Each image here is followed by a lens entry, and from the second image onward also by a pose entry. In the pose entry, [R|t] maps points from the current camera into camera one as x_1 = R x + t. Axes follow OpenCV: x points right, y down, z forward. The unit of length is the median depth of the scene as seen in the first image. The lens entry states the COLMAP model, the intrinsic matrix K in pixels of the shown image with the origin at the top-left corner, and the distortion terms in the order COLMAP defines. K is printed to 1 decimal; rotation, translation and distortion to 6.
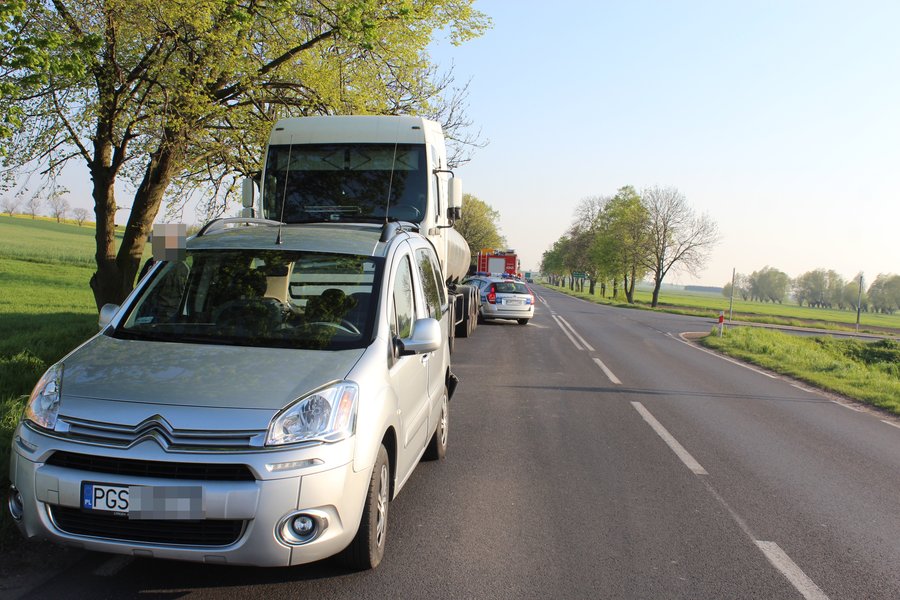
lens RADIAL K [[891.4, 0, 450.0], [0, 891.4, 300.0], [0, 0, 1]] dist [-0.208200, 0.000269]
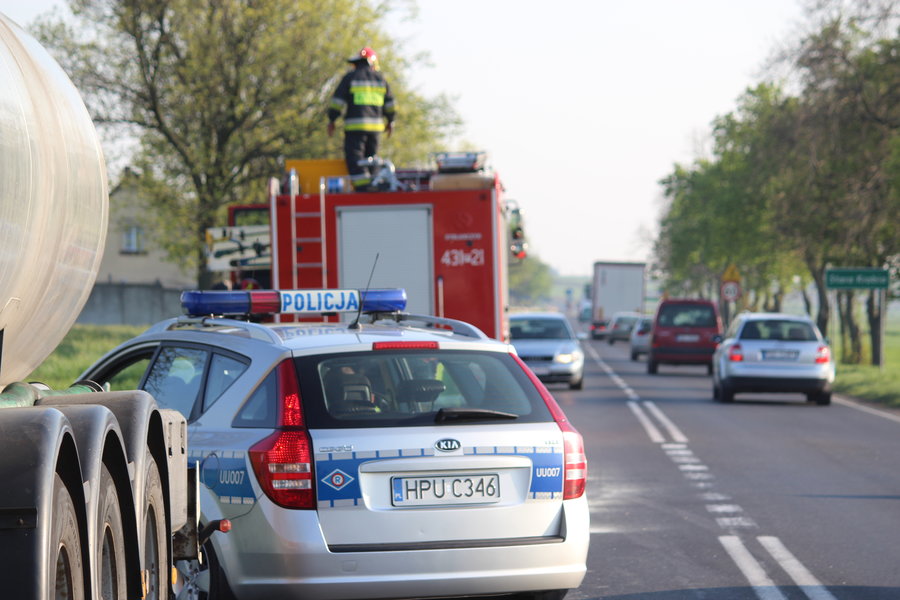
lens RADIAL K [[4303.6, 0, 450.0], [0, 4303.6, 300.0], [0, 0, 1]] dist [0.637351, -1.081886]
pose [[0.996684, -0.062188, 0.052482, 0.013738], [0.063774, 0.997540, -0.029116, -0.002582], [-0.050542, 0.032366, 0.998197, 0.110965]]
